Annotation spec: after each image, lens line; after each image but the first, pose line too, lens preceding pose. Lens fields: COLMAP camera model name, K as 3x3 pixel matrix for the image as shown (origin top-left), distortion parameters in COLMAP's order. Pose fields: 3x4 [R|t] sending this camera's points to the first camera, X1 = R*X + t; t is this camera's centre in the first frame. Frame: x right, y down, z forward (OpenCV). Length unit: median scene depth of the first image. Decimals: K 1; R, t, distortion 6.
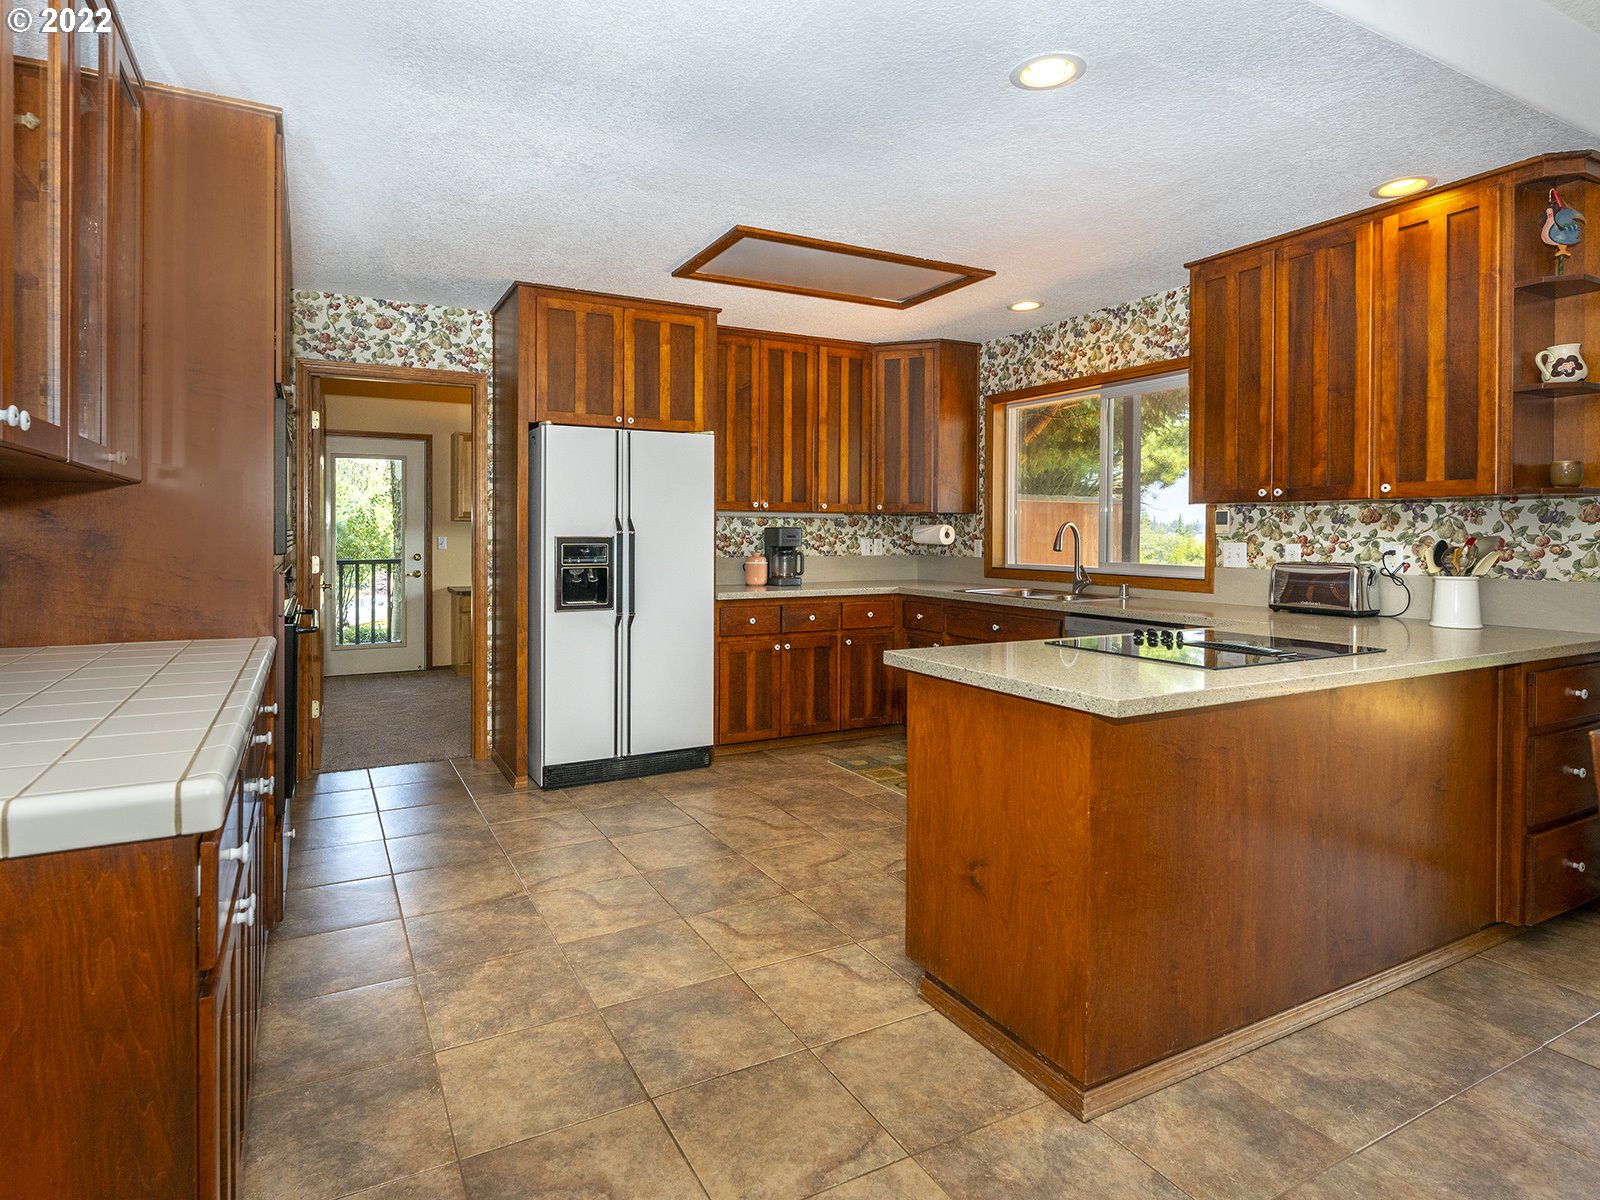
lens RADIAL K [[846.7, 0, 744.3], [0, 846.7, 539.0], [0, 0, 1]] dist [-0.001094, -0.000901]
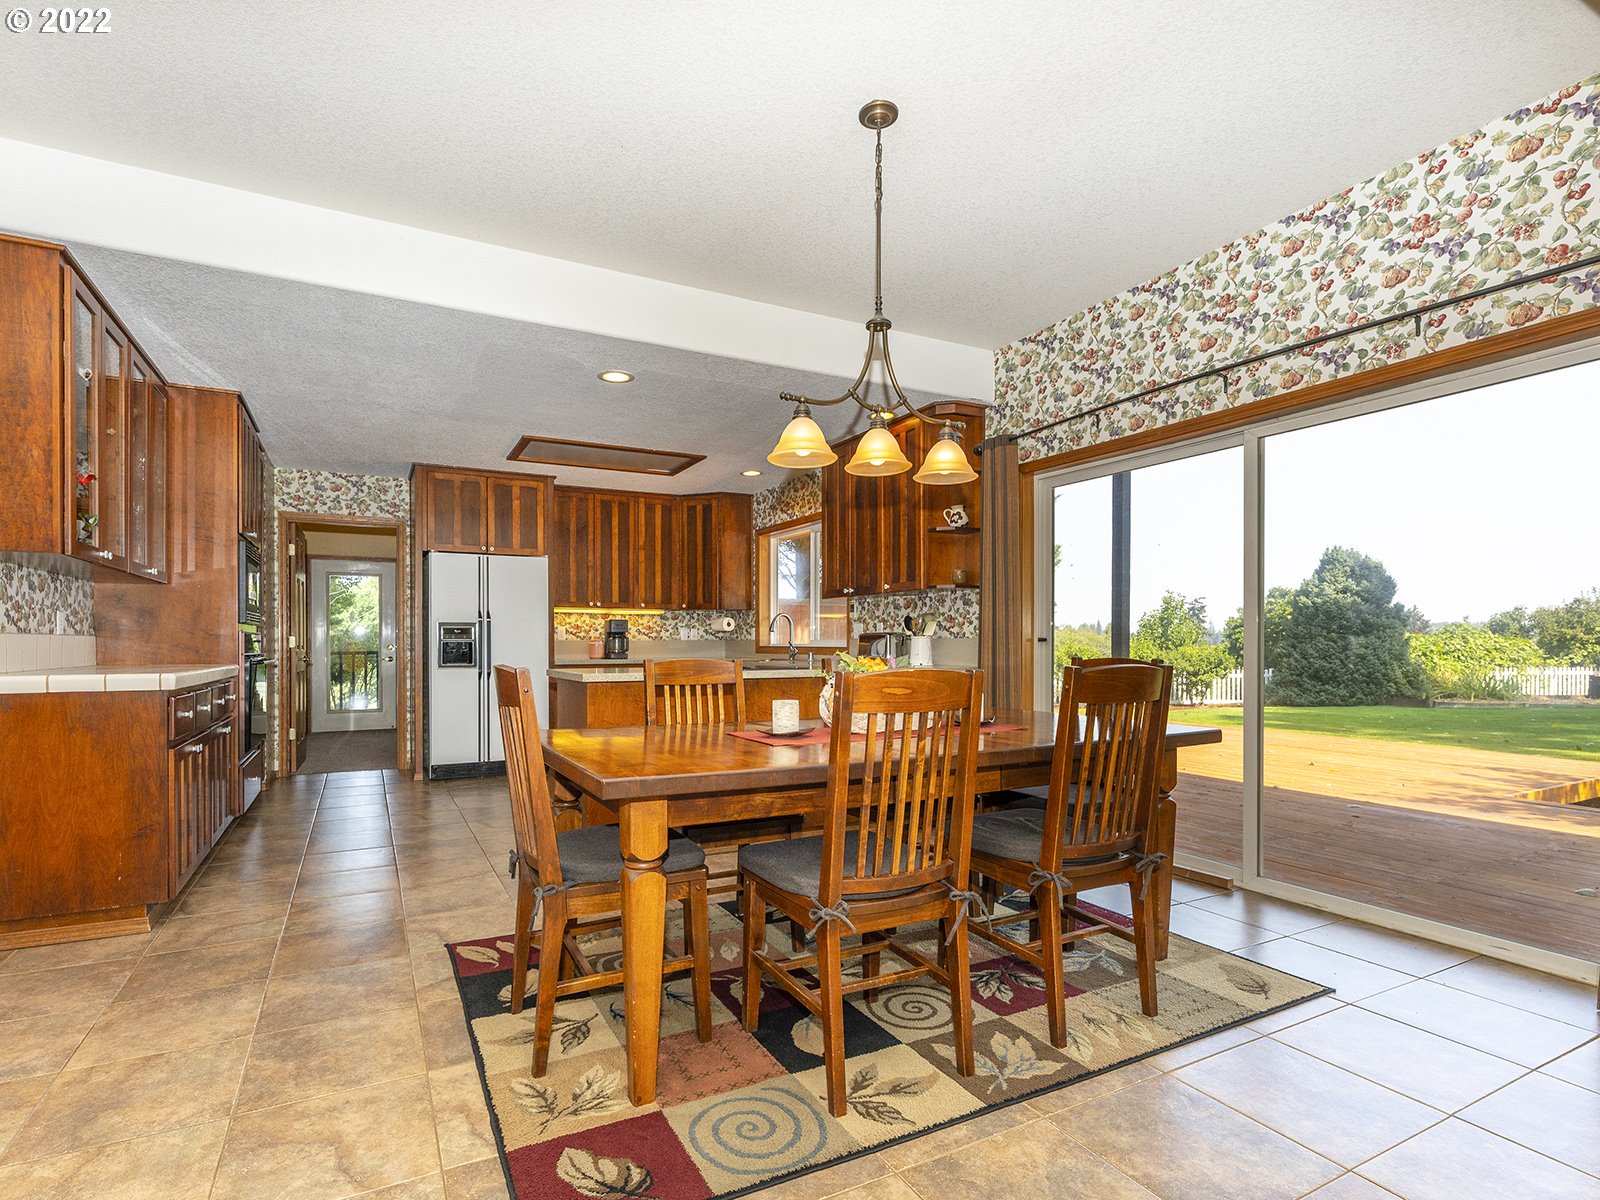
lens RADIAL K [[750.3, 0, 737.6], [0, 750.3, 645.3], [0, 0, 1]] dist [-0.002304, -0.001230]
pose [[0.999977, -0.004892, -0.004616, 0.319793], [0.004873, 0.999980, -0.004076, 0.045870], [0.004636, 0.004053, 0.999981, -0.379825]]
